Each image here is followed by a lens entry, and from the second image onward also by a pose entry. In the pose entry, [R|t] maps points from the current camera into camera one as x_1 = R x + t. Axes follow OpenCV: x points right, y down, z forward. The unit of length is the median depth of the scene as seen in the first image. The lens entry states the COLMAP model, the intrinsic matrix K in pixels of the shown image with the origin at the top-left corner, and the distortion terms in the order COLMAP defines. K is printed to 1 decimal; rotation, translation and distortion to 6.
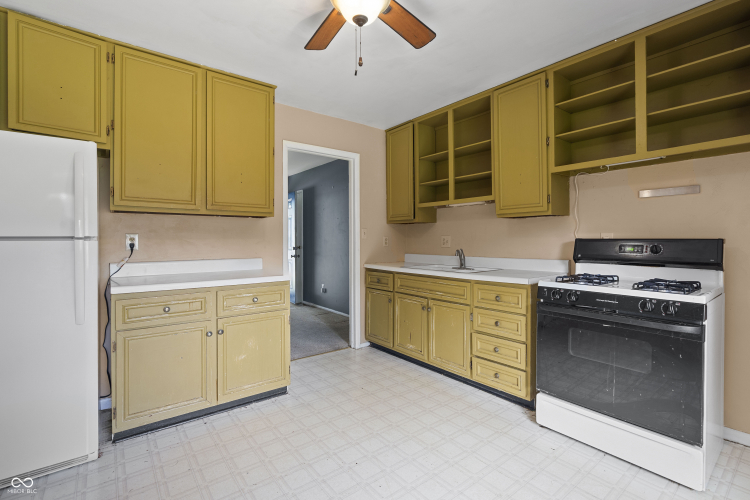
lens RADIAL K [[346.6, 0, 377.3], [0, 346.6, 239.2], [0, 0, 1]] dist [0.000516, 0.000161]
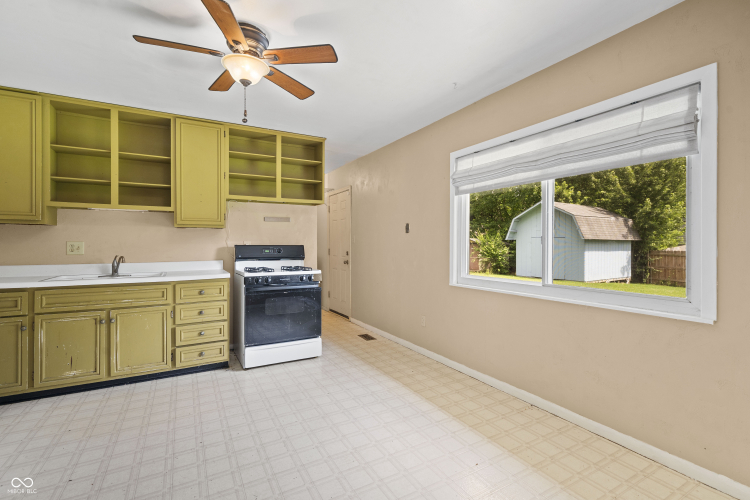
lens RADIAL K [[343.9, 0, 375.9], [0, 343.9, 243.4], [0, 0, 1]] dist [0.000338, 0.000367]
pose [[0.147225, 0.004332, 0.989094, -0.741710], [-0.000972, 0.999991, -0.004235, -0.002565], [-0.989103, -0.000338, 0.147228, 0.179363]]
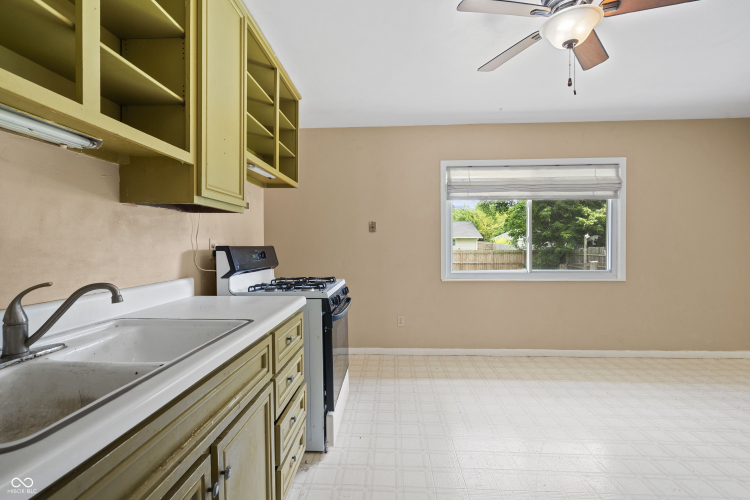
lens RADIAL K [[339.4, 0, 375.6], [0, 339.4, 254.3], [0, 0, 1]] dist [-0.000125, 0.000351]
pose [[-0.755018, -0.011124, 0.655610, -0.165238], [0.006850, 0.999668, 0.024850, -0.001058], [-0.655669, 0.023253, -0.754690, 1.272543]]
